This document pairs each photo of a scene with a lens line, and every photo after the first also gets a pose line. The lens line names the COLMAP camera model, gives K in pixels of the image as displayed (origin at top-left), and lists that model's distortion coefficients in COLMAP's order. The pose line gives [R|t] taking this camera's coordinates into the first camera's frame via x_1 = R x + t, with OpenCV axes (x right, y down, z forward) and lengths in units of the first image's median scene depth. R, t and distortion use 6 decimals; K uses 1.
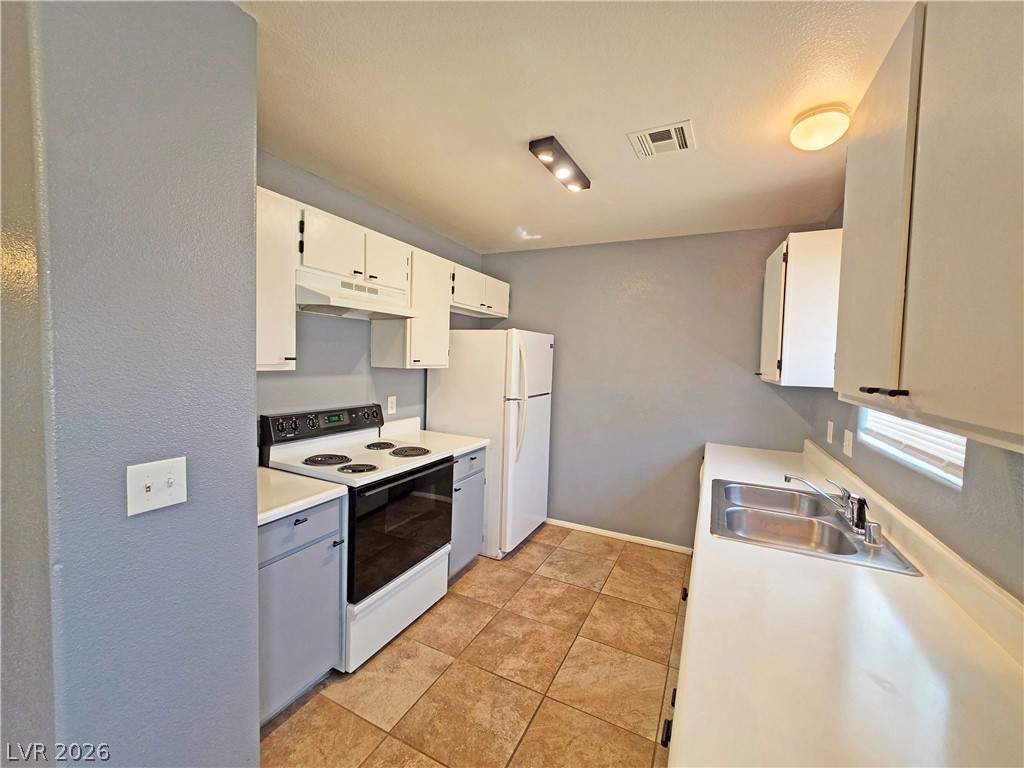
lens RADIAL K [[410.5, 0, 513.7], [0, 410.5, 380.5], [0, 0, 1]] dist [-0.001736, 0.000141]
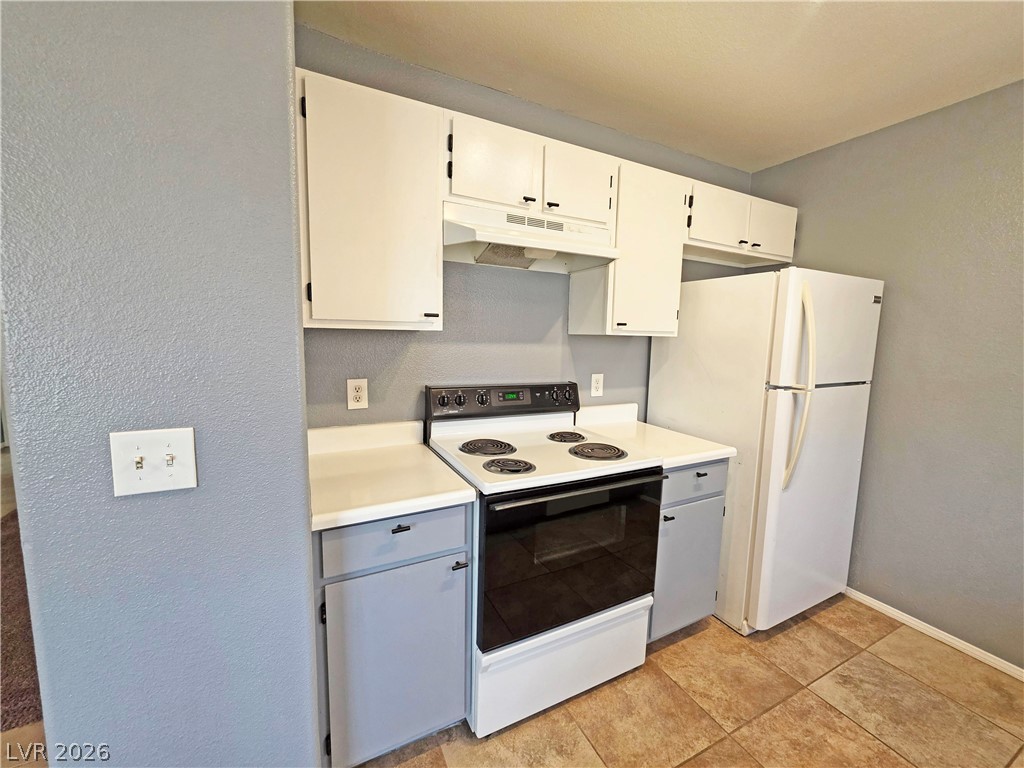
lens RADIAL K [[413.4, 0, 514.5], [0, 413.4, 381.0], [0, 0, 1]] dist [-0.008516, 0.003663]
pose [[0.803506, 0.052425, -0.592983, 0.043298], [-0.028982, 0.998378, 0.048995, 0.020631], [0.594590, -0.022182, 0.803723, 0.318684]]
